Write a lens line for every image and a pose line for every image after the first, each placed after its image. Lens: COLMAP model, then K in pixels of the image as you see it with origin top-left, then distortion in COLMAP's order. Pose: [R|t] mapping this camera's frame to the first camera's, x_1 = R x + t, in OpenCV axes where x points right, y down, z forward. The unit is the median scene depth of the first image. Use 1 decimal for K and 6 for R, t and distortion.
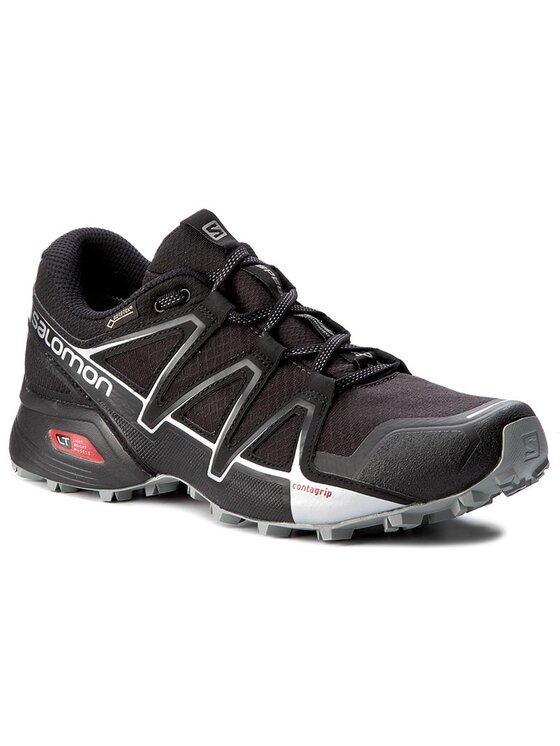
lens RADIAL K [[3603.5, 0, 277.6], [0, 3603.5, 373.5], [0, 0, 1]] dist [-0.861867, 0.000000]
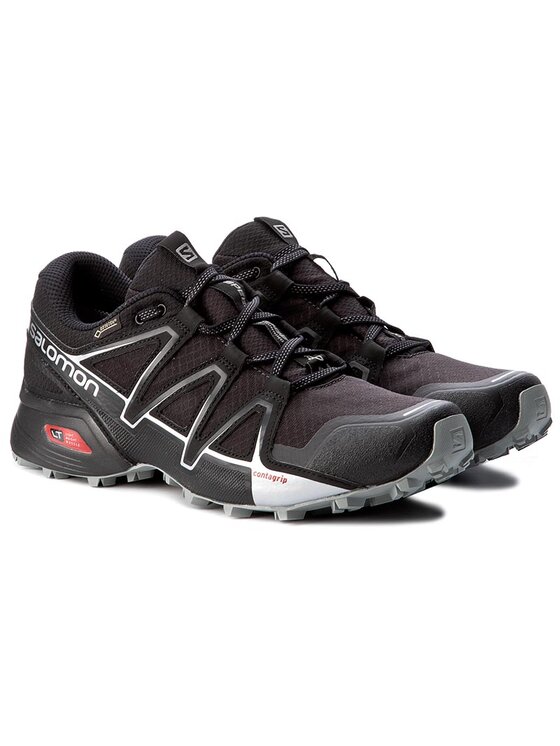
lens RADIAL K [[3603.5, 0, 282.1], [0, 3603.5, 372.8], [0, 0, 1]] dist [-0.861867, 0.000000]
pose [[0.999921, 0.001932, 0.012383, -0.001061], [-0.001987, 0.999988, 0.004419, -0.006536], [-0.012374, -0.004443, 0.999914, -0.165516]]
